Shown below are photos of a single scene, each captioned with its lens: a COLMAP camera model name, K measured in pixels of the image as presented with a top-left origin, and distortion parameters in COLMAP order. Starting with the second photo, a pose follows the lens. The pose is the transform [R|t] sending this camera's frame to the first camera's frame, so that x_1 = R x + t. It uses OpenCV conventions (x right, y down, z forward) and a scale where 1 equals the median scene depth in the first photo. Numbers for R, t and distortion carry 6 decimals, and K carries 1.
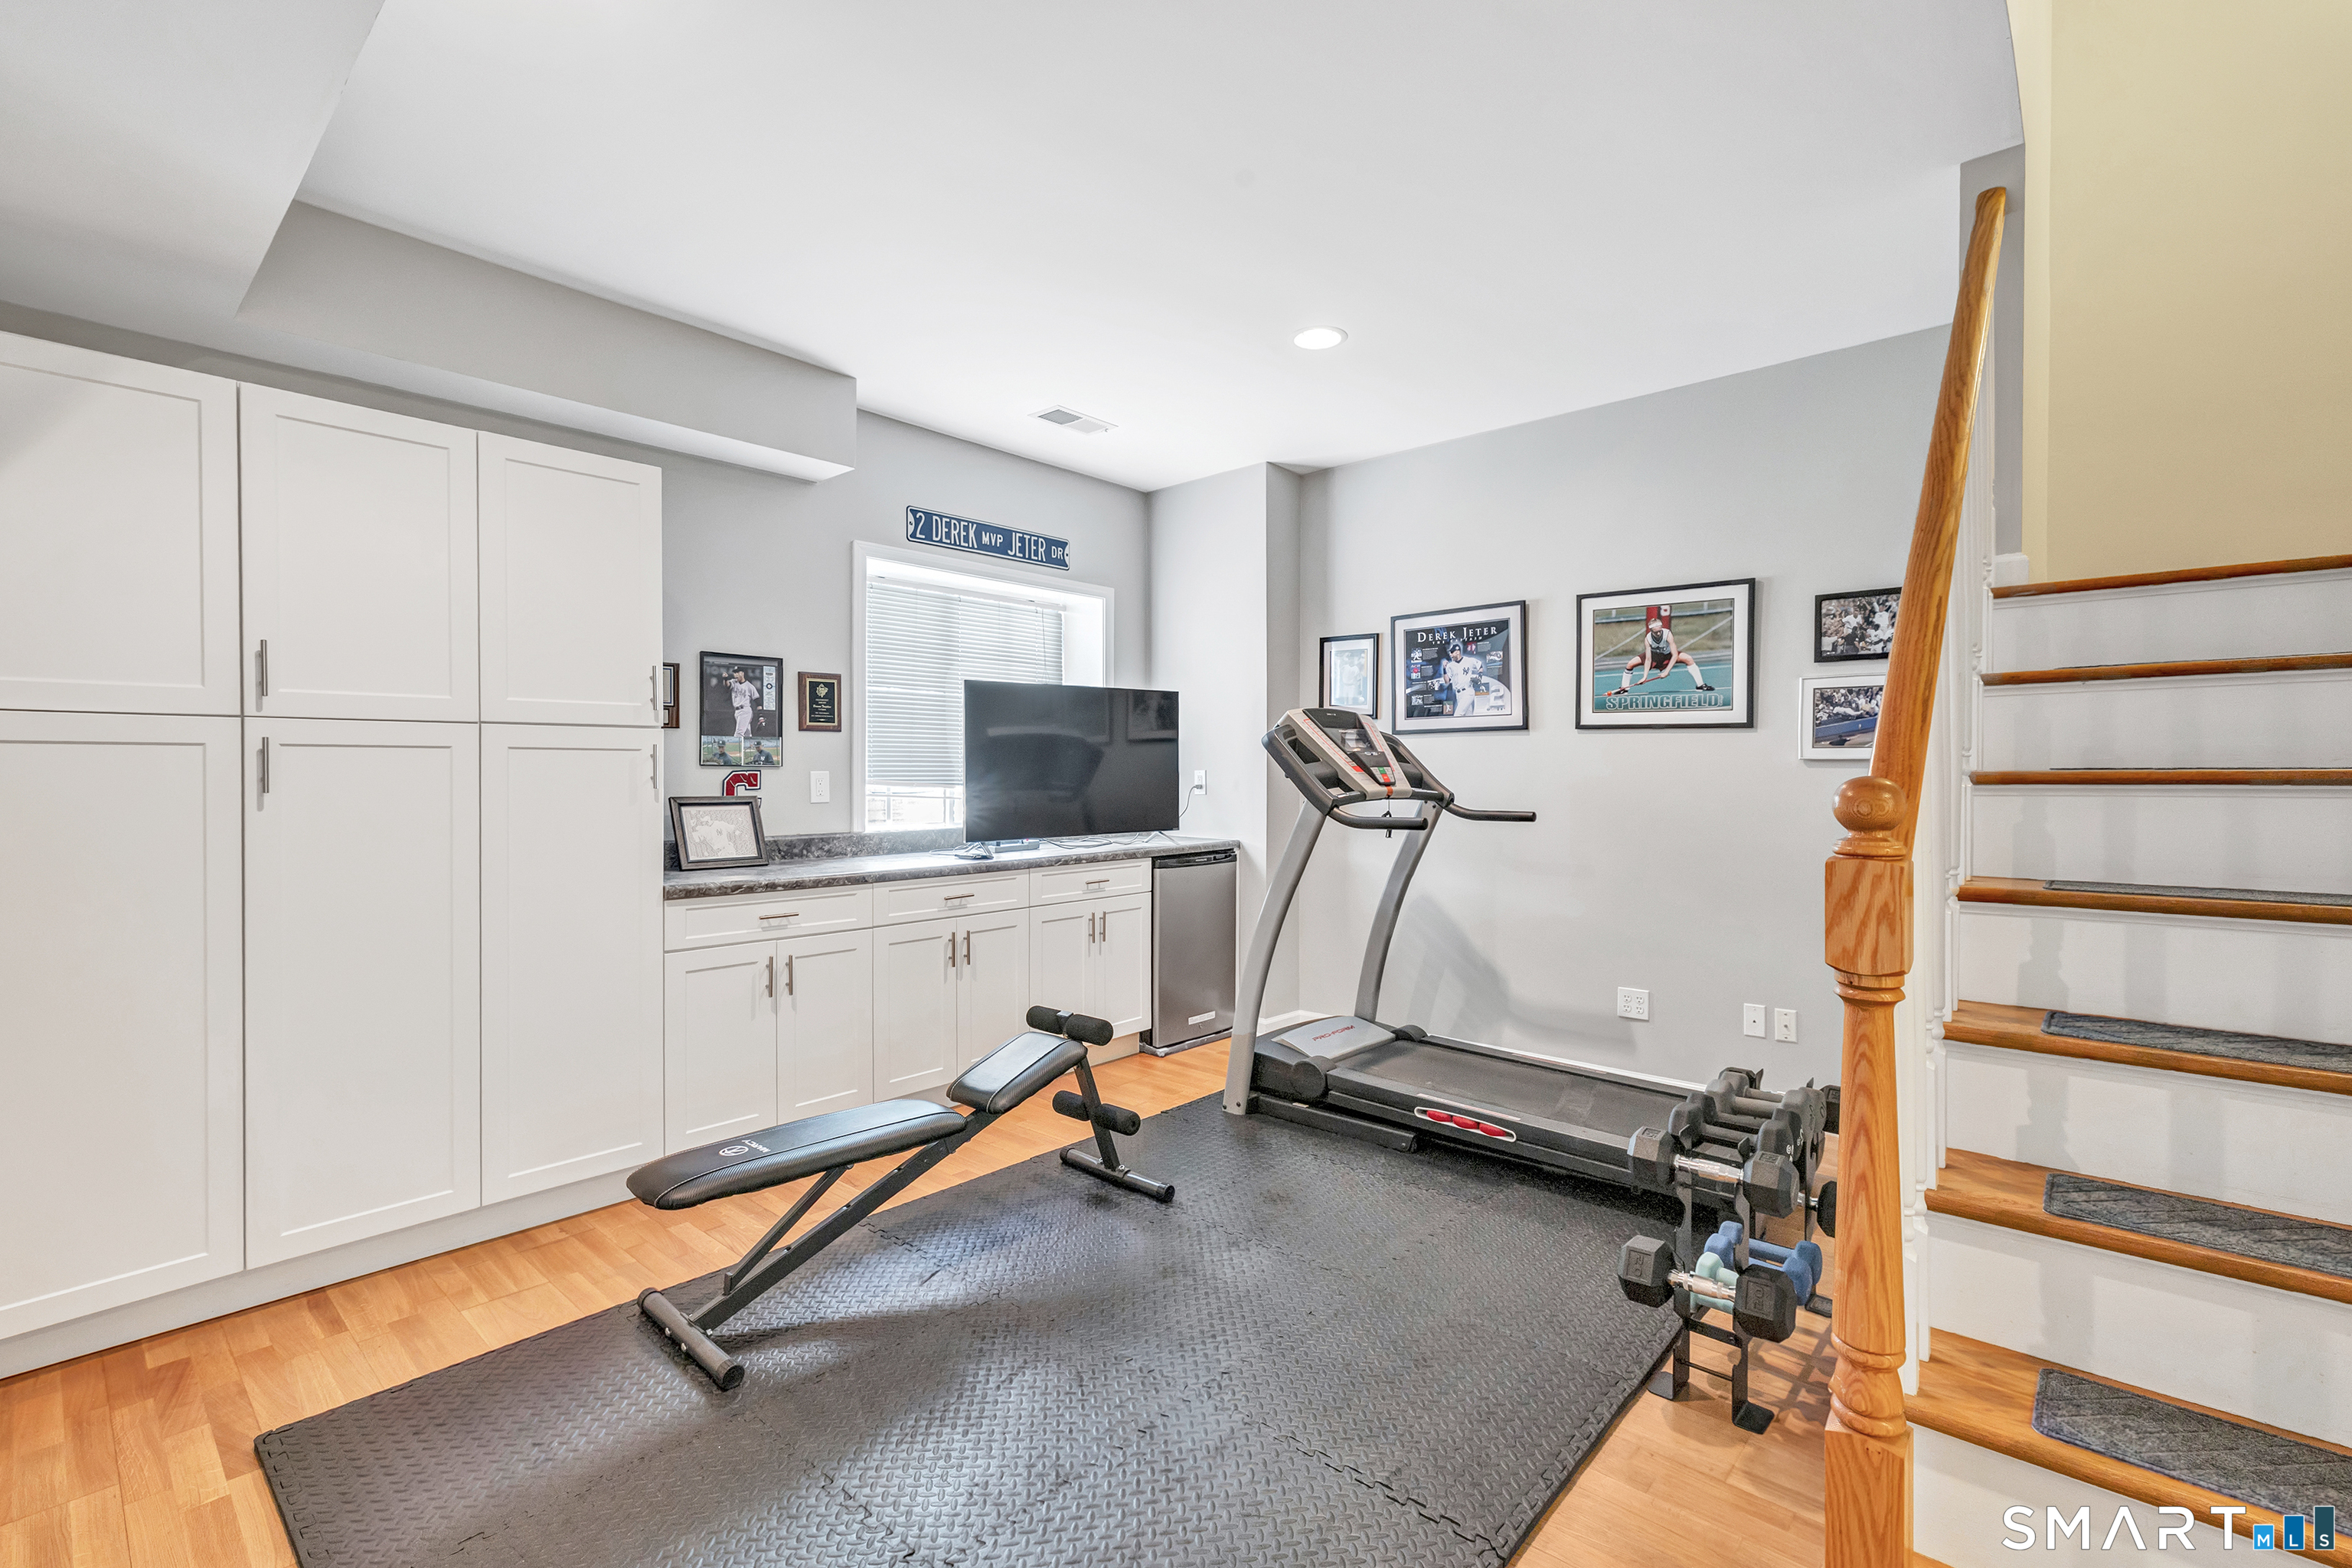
lens RADIAL K [[1026.9, 0, 1171.6], [0, 1026.9, 775.5], [0, 0, 1]] dist [0.000967, 0.000145]
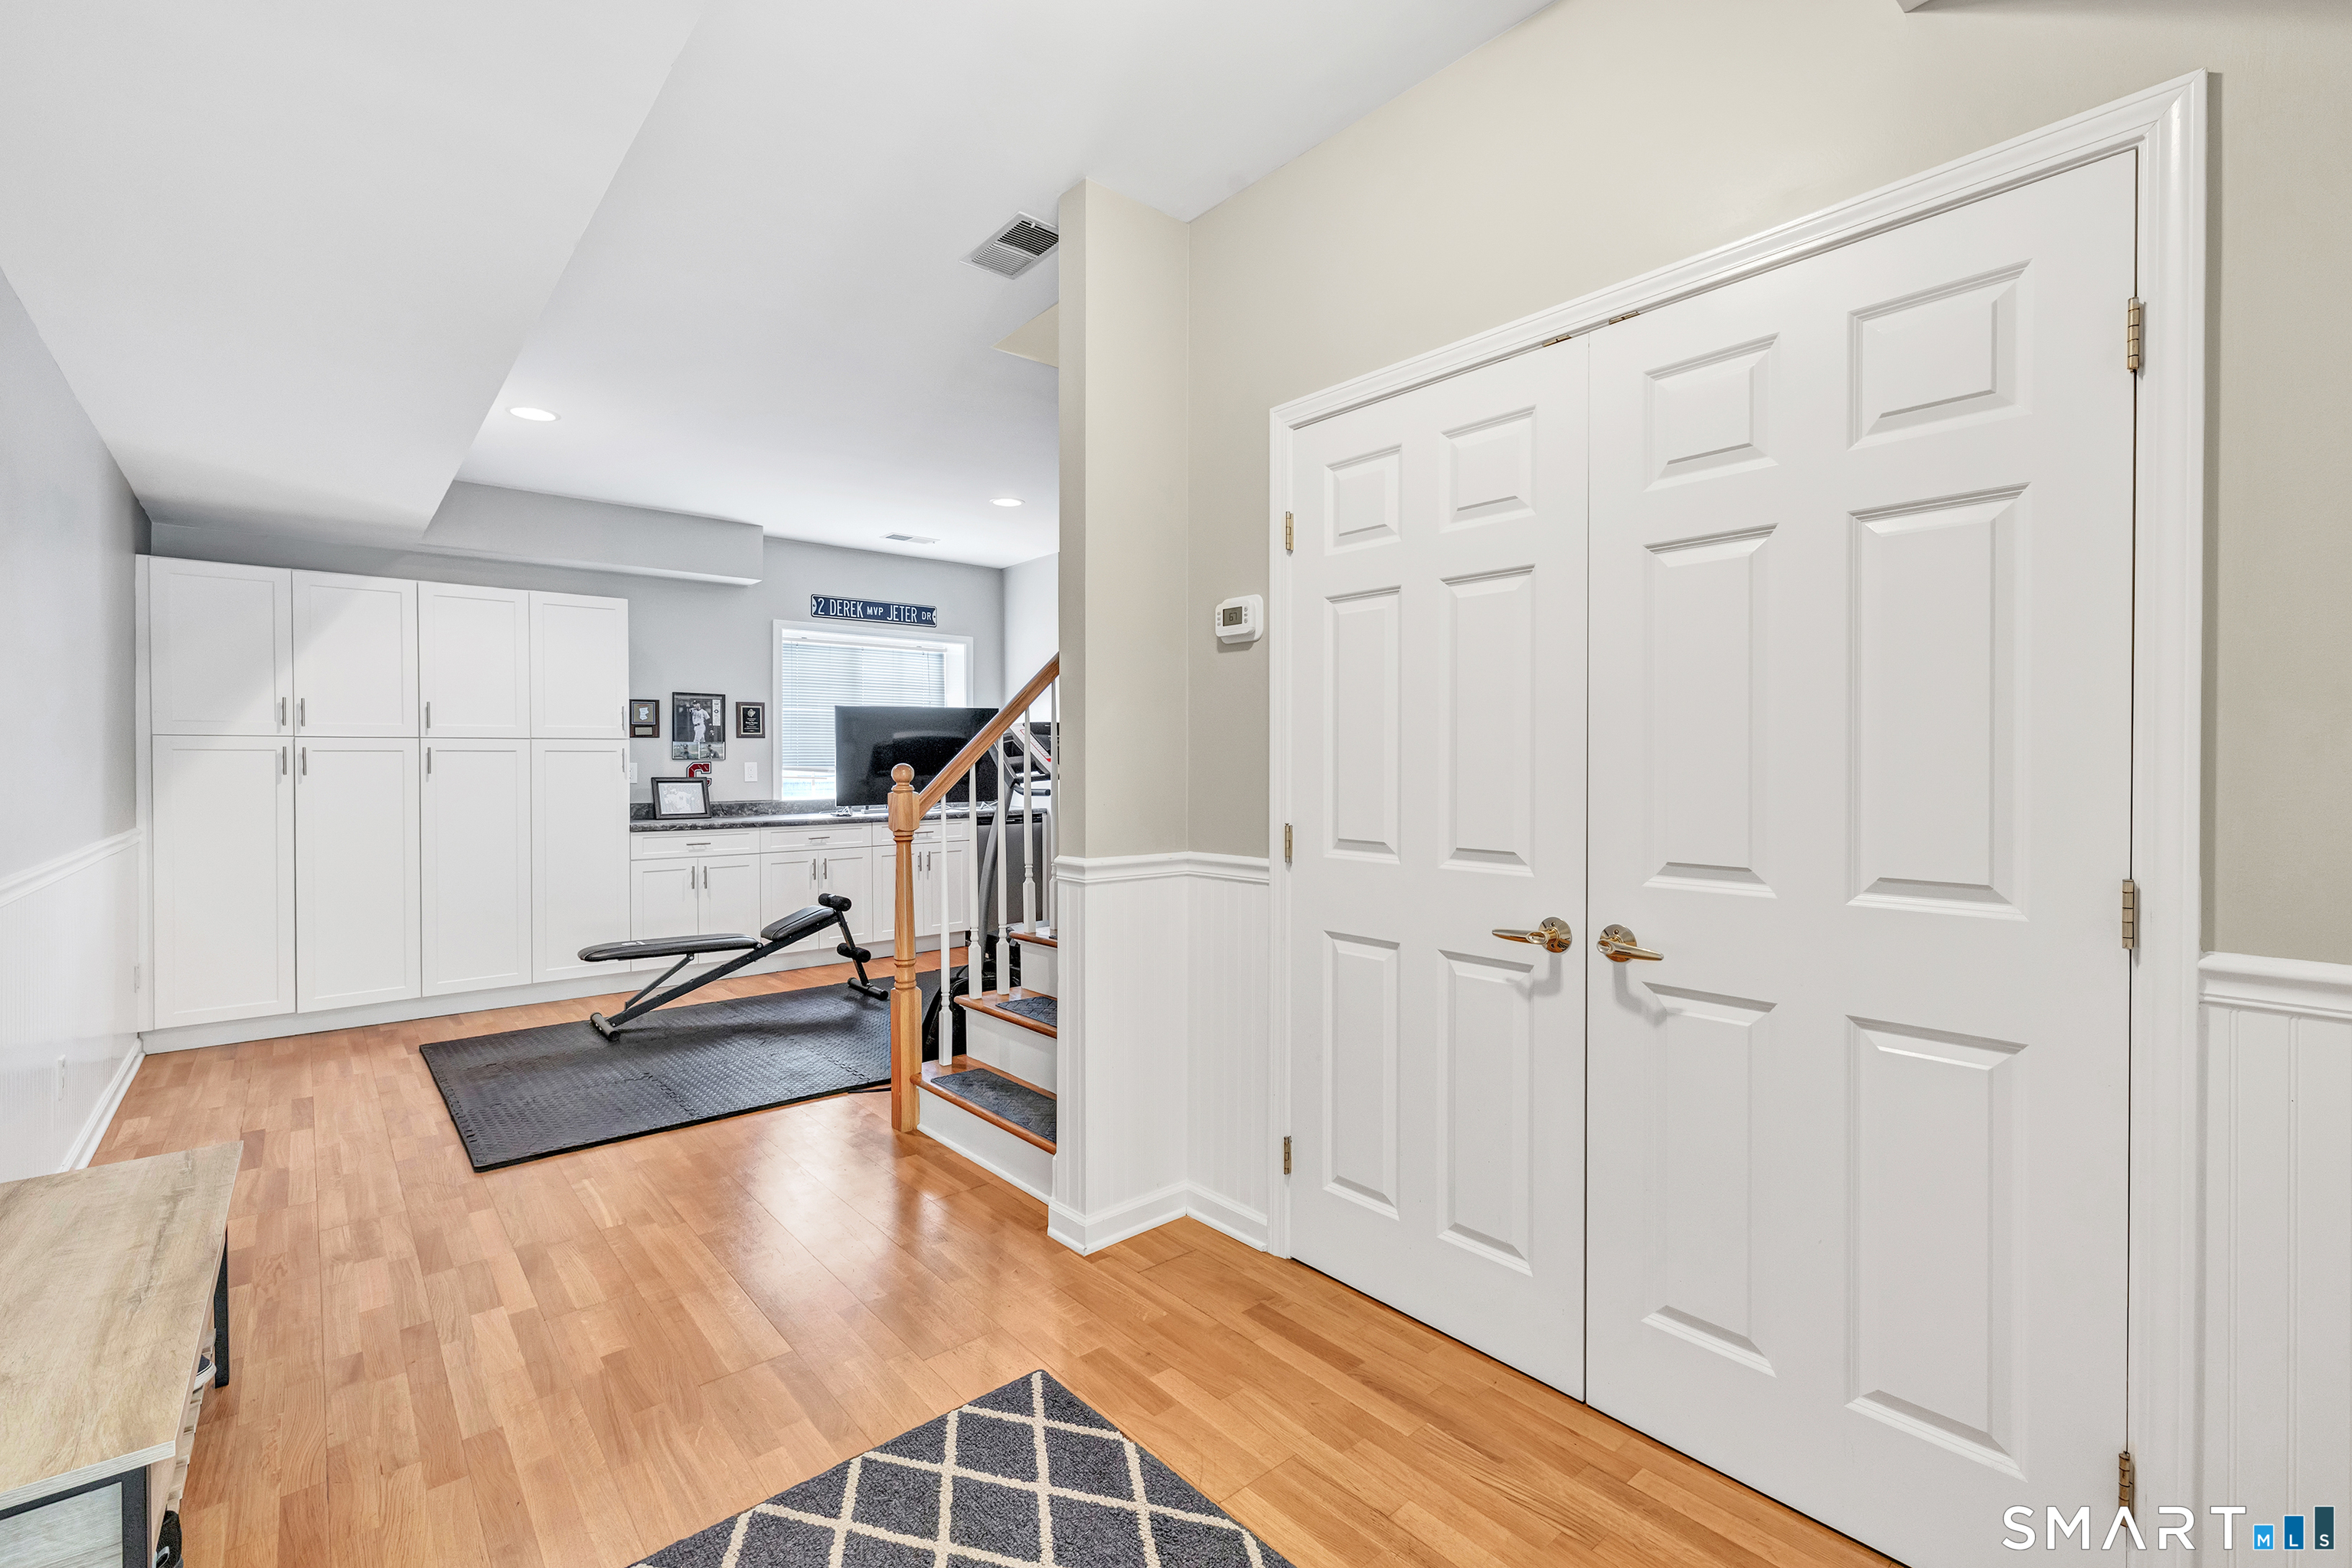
lens RADIAL K [[1026.9, 0, 1180.6], [0, 1026.9, 772.3], [0, 0, 1]] dist [0.000967, 0.000145]
pose [[0.990629, -0.000741, -0.136581, 1.801295], [0.001702, 0.999975, 0.006922, 0.005034], [0.136573, -0.007089, 0.990605, -1.698066]]
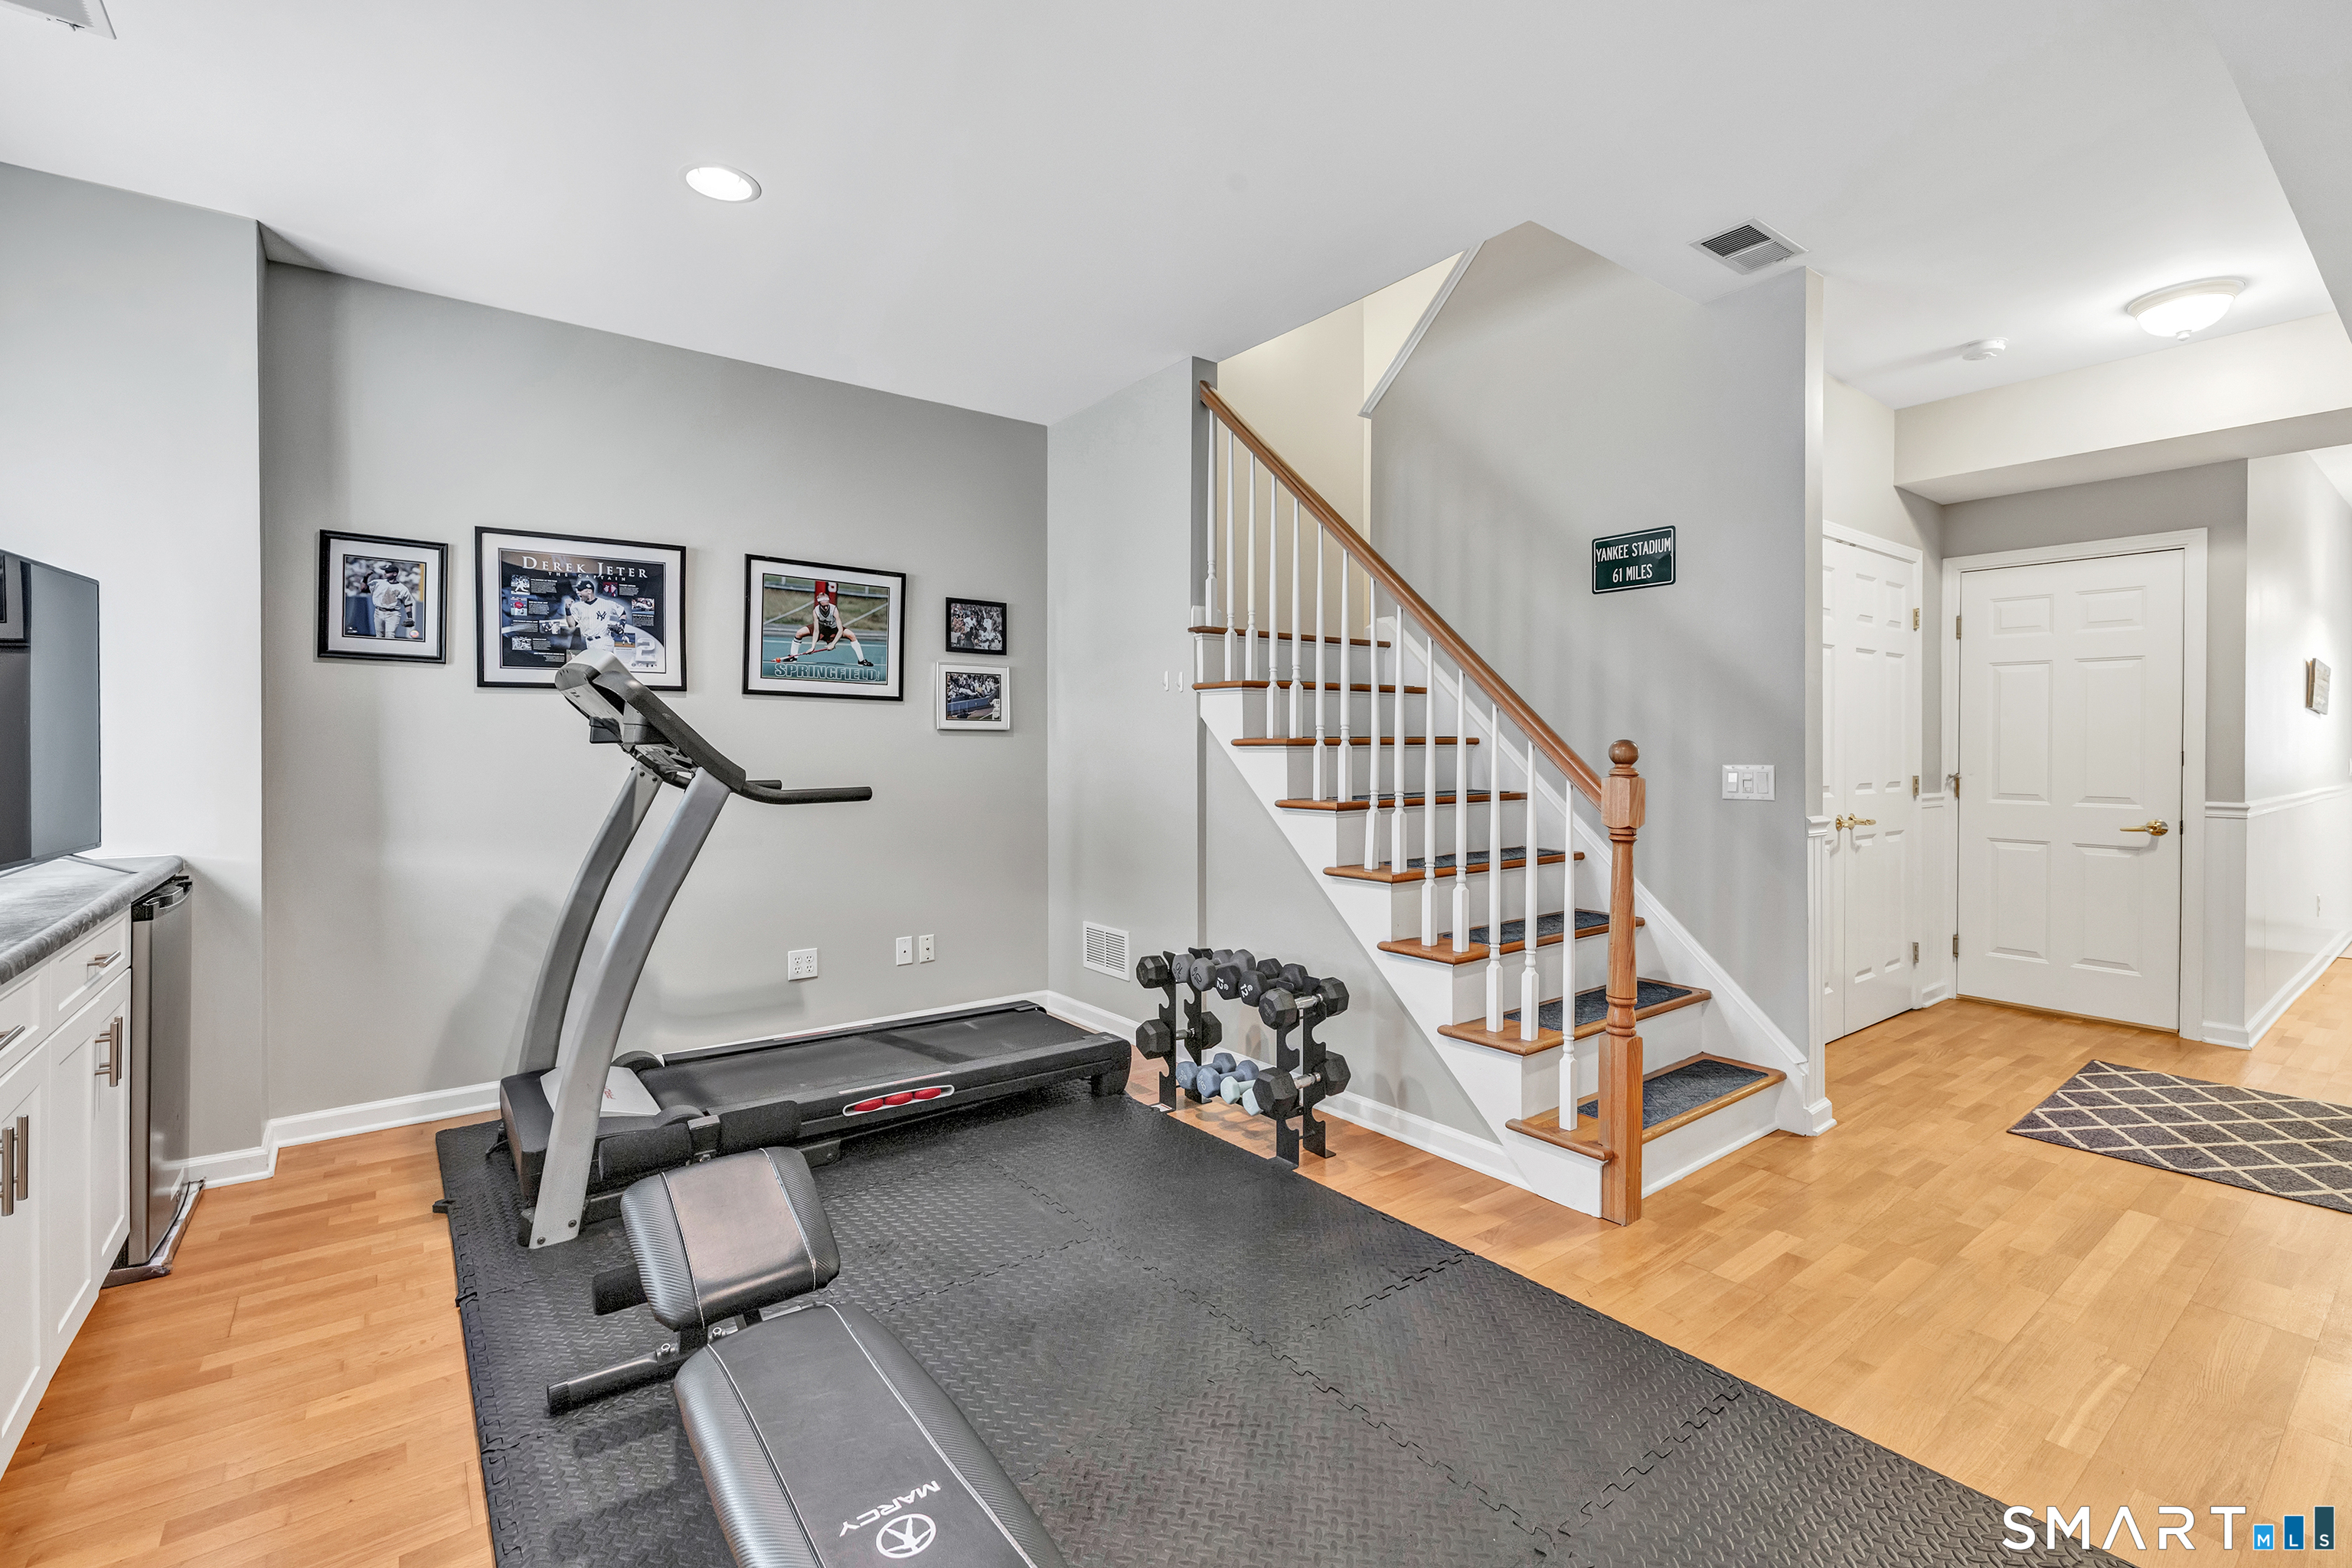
lens RADIAL K [[1026.9, 0, 1159.8], [0, 1026.9, 753.6], [0, 0, 1]] dist [0.000967, 0.000145]
pose [[0.198398, -0.012009, 0.980048, -0.413547], [0.001247, 0.999927, 0.012000, -0.000477], [-0.980121, -0.001159, 0.198398, 0.379799]]
